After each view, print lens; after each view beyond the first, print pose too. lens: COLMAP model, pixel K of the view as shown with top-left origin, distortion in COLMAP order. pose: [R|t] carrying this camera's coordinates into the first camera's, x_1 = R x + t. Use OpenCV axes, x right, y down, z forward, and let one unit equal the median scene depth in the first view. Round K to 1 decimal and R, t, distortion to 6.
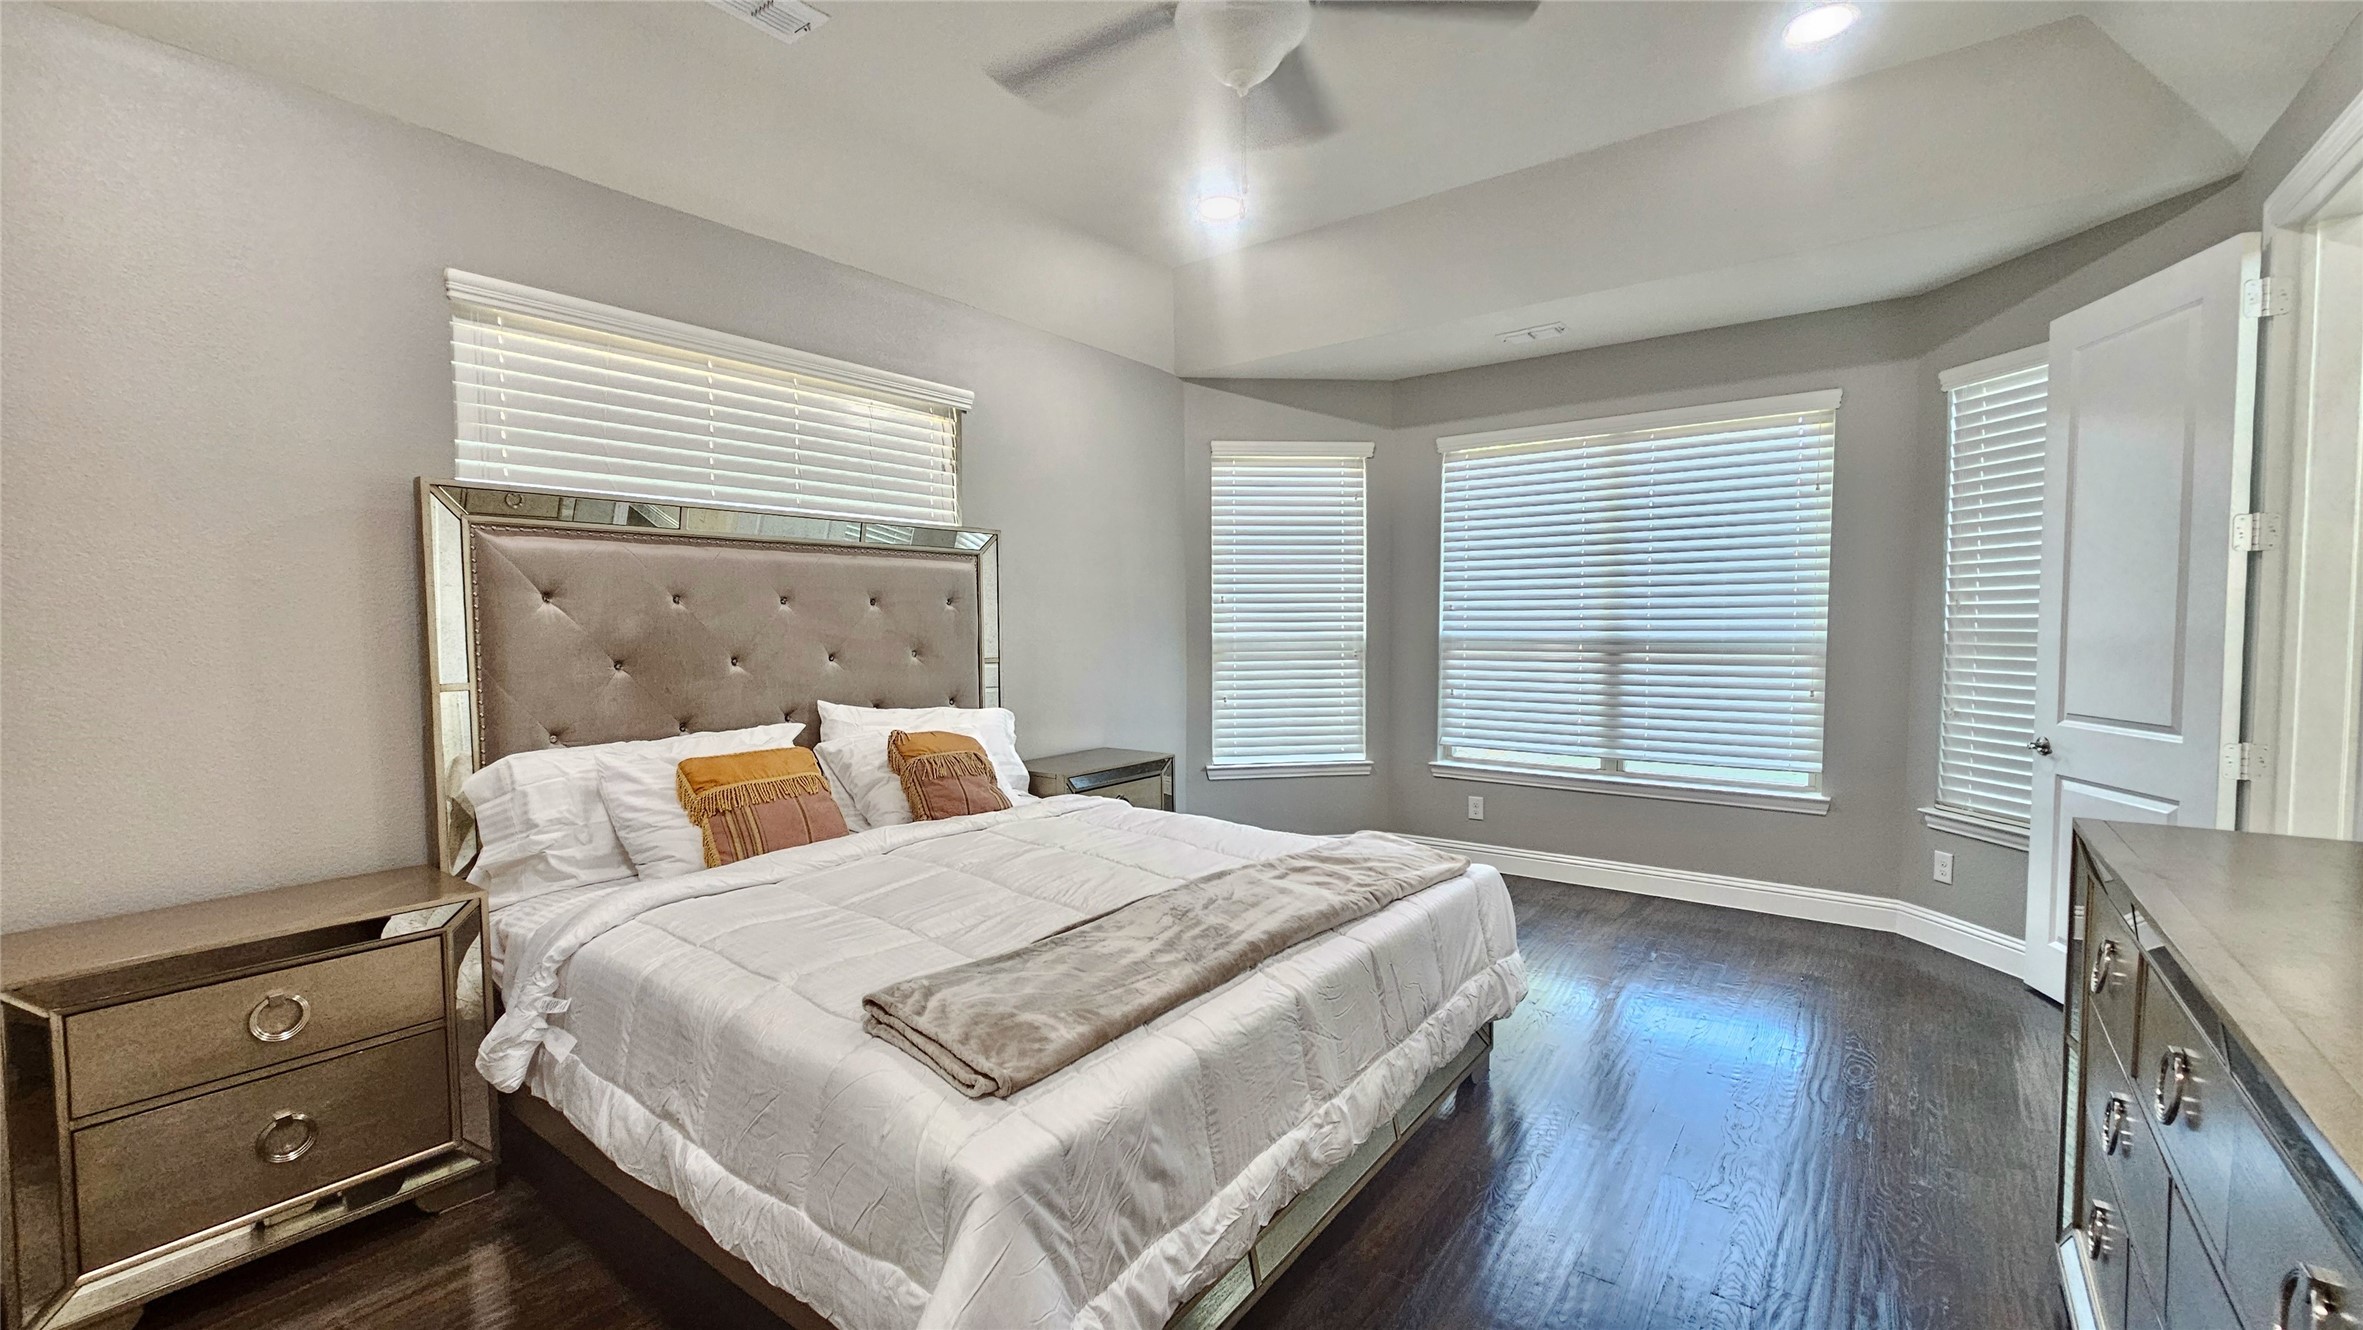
lens RADIAL K [[1048.2, 0, 1188.1], [0, 1048.2, 675.0], [0, 0, 1]] dist [-0.000201, -0.000232]
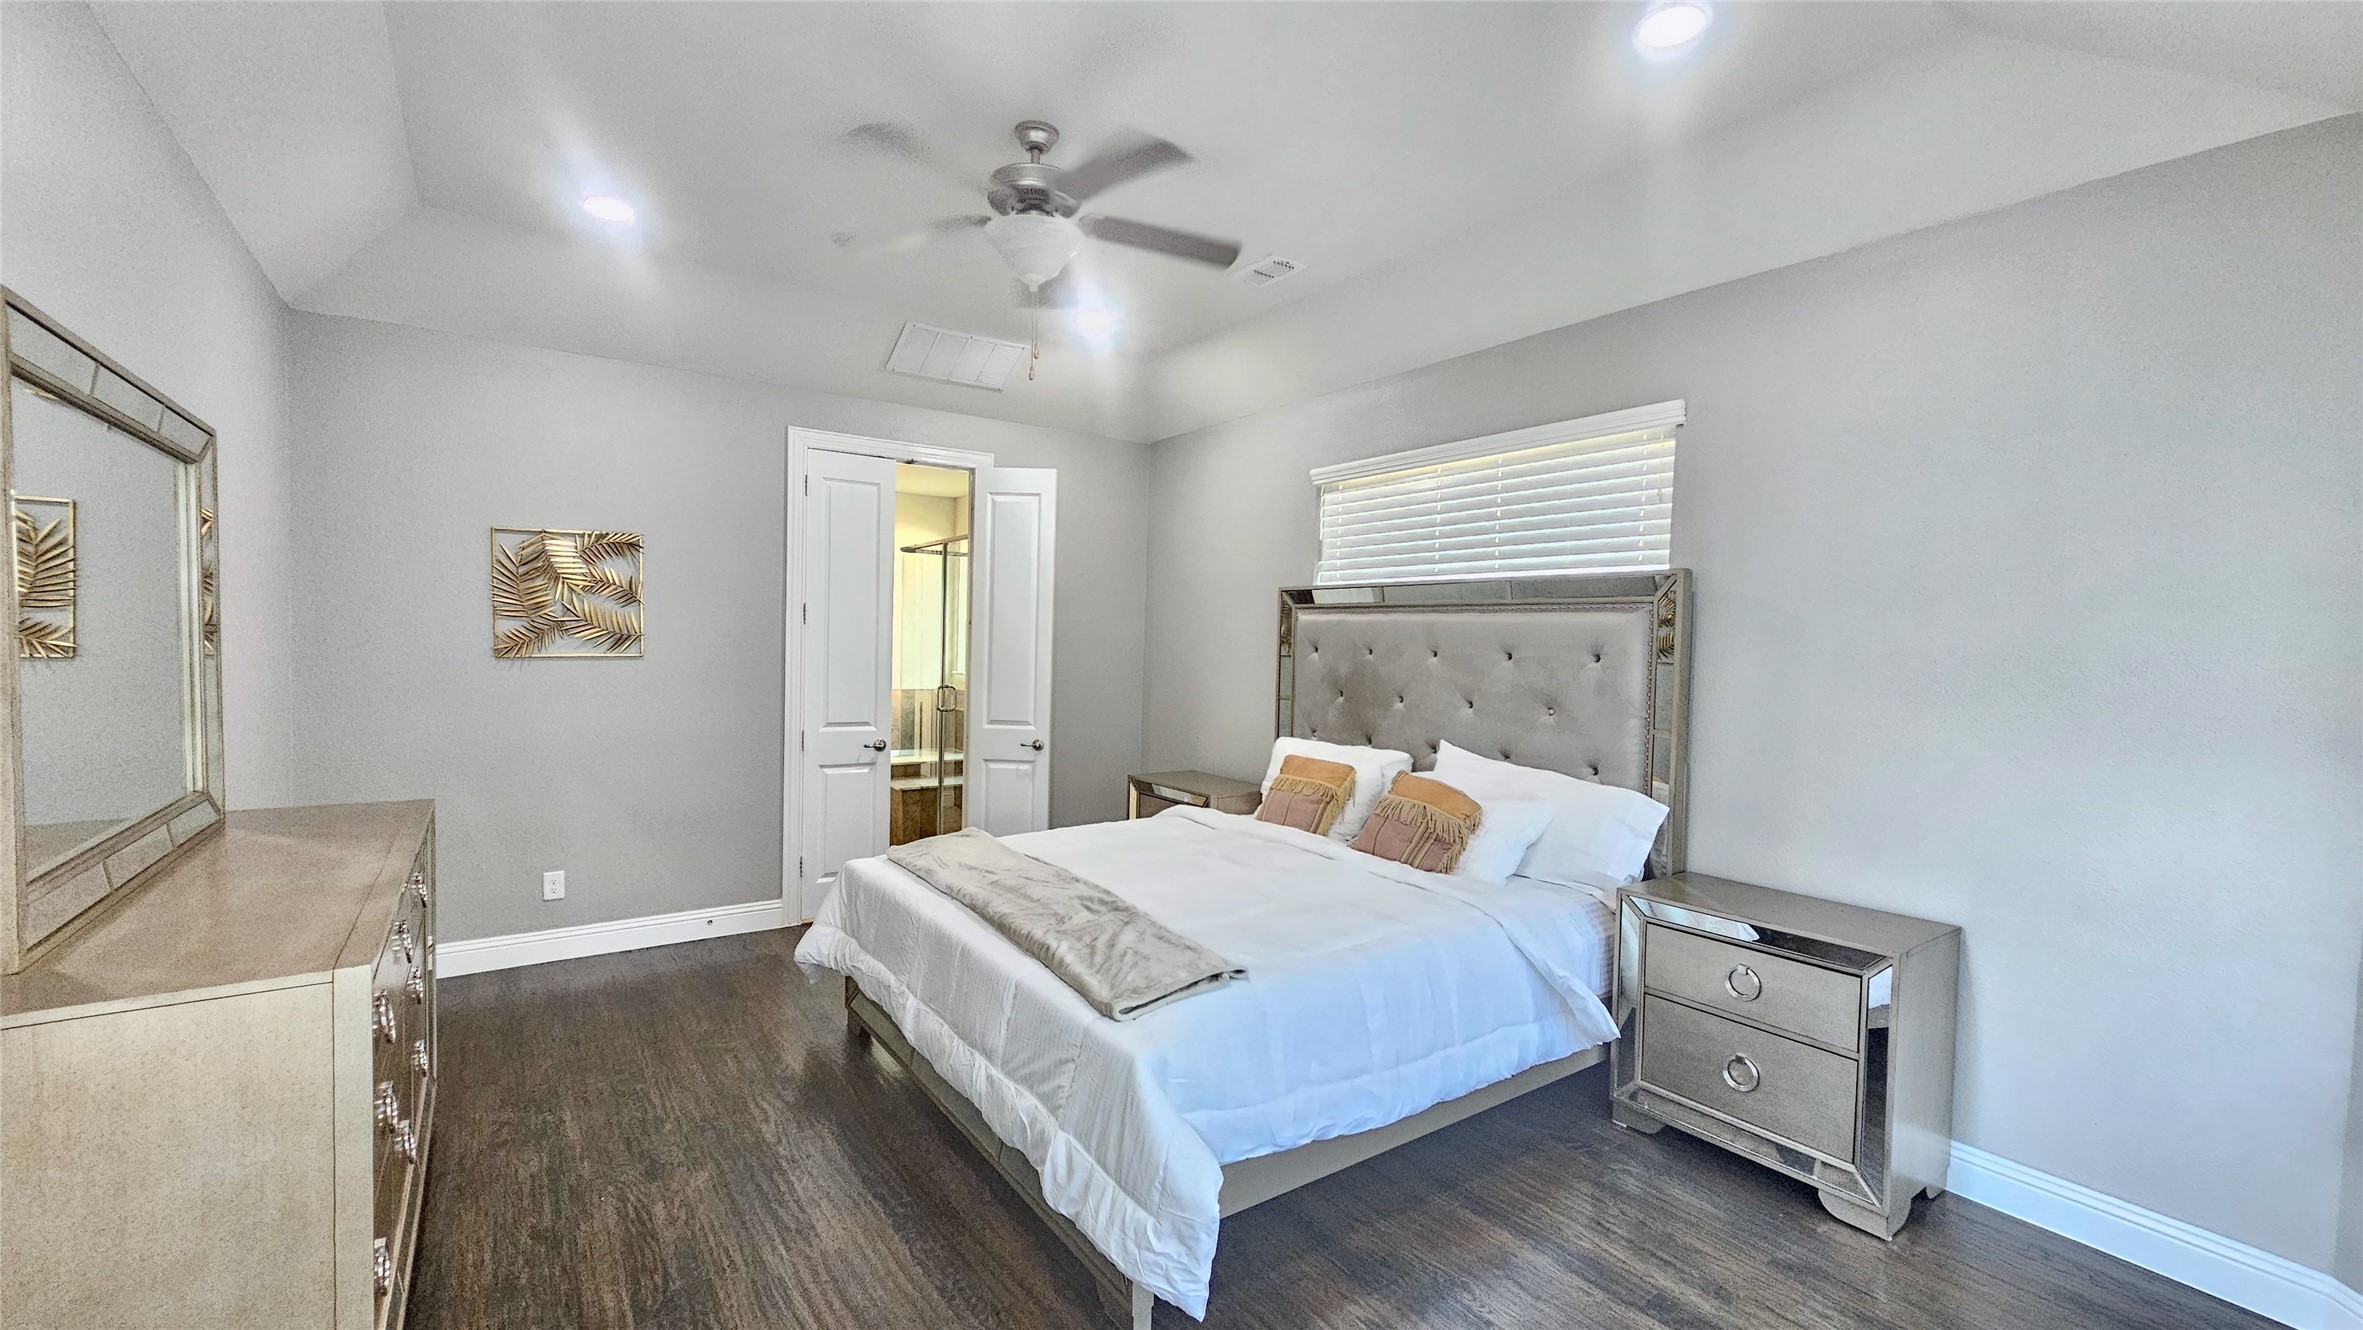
lens RADIAL K [[969.0, 0, 1173.8], [0, 969.0, 673.0], [0, 0, 1]] dist [0.002171, 0.000246]
pose [[-0.349620, 0.006814, -0.936867, 0.820352], [-0.094894, 0.994574, 0.042646, -0.072517], [0.932073, 0.103813, -0.347077, 1.189653]]
